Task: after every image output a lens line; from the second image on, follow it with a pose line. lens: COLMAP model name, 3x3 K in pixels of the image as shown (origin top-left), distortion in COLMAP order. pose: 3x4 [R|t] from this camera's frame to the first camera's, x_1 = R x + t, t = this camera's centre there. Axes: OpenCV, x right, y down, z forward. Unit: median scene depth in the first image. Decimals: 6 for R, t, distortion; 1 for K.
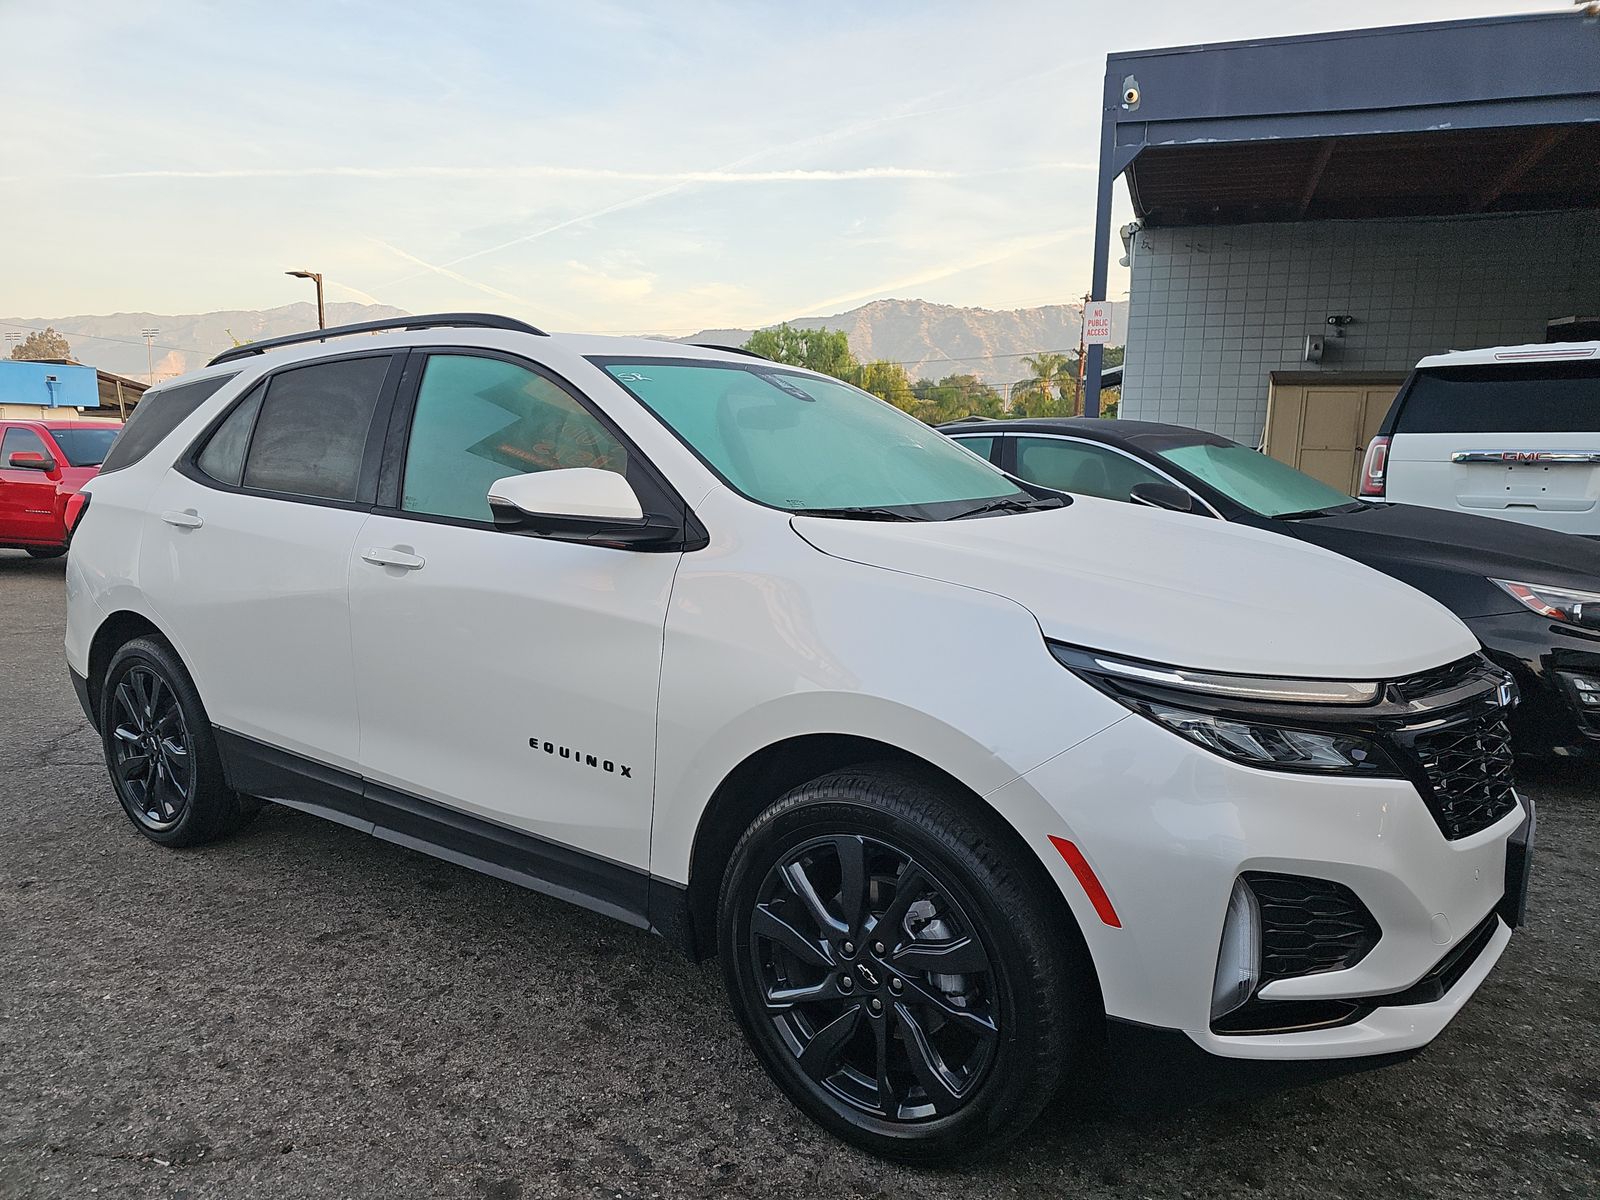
lens RADIAL K [[1056.6, 0, 796.5], [0, 1056.6, 595.5], [0, 0, 1]] dist [0.017532, -0.005890]
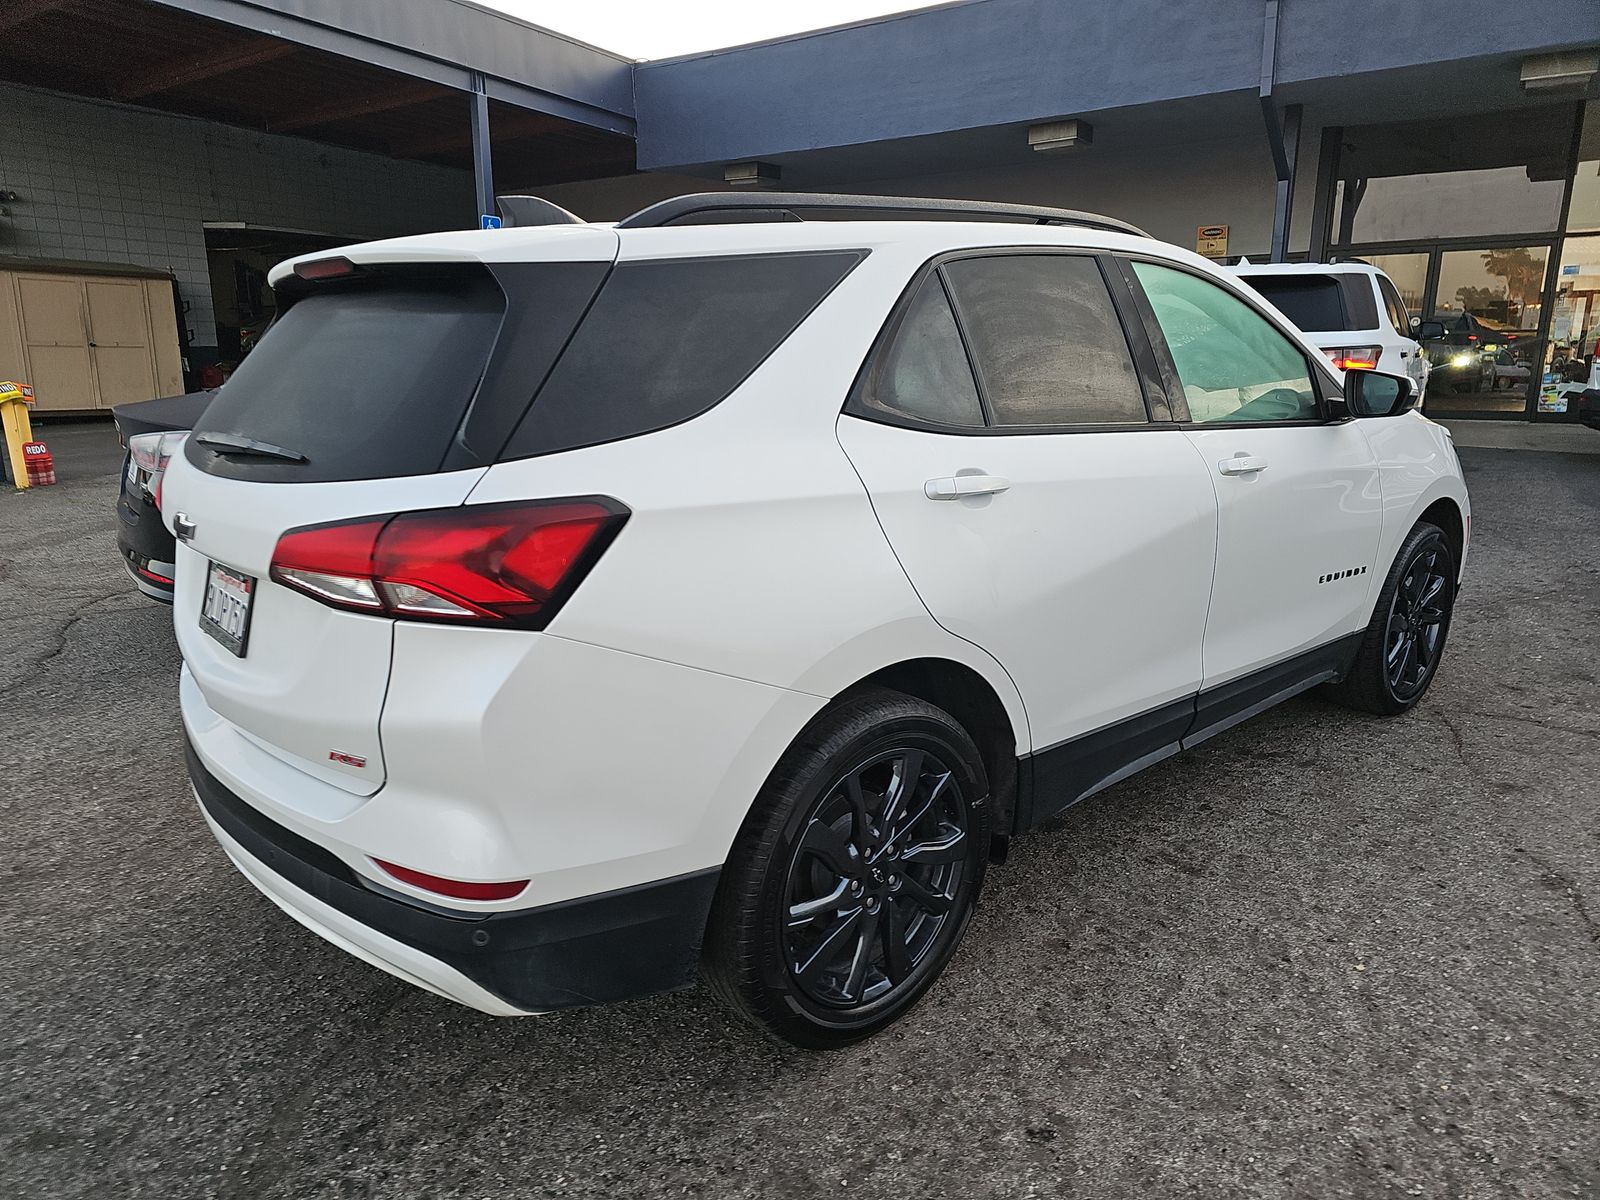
lens RADIAL K [[1056.6, 0, 757.9], [0, 1056.6, 597.9], [0, 0, 1]] dist [0.017532, -0.005890]
pose [[0.249001, -0.233602, 0.939909, -1.199735], [0.138677, 0.969075, 0.204112, -0.150511], [-0.958523, 0.079519, 0.273696, 0.932045]]
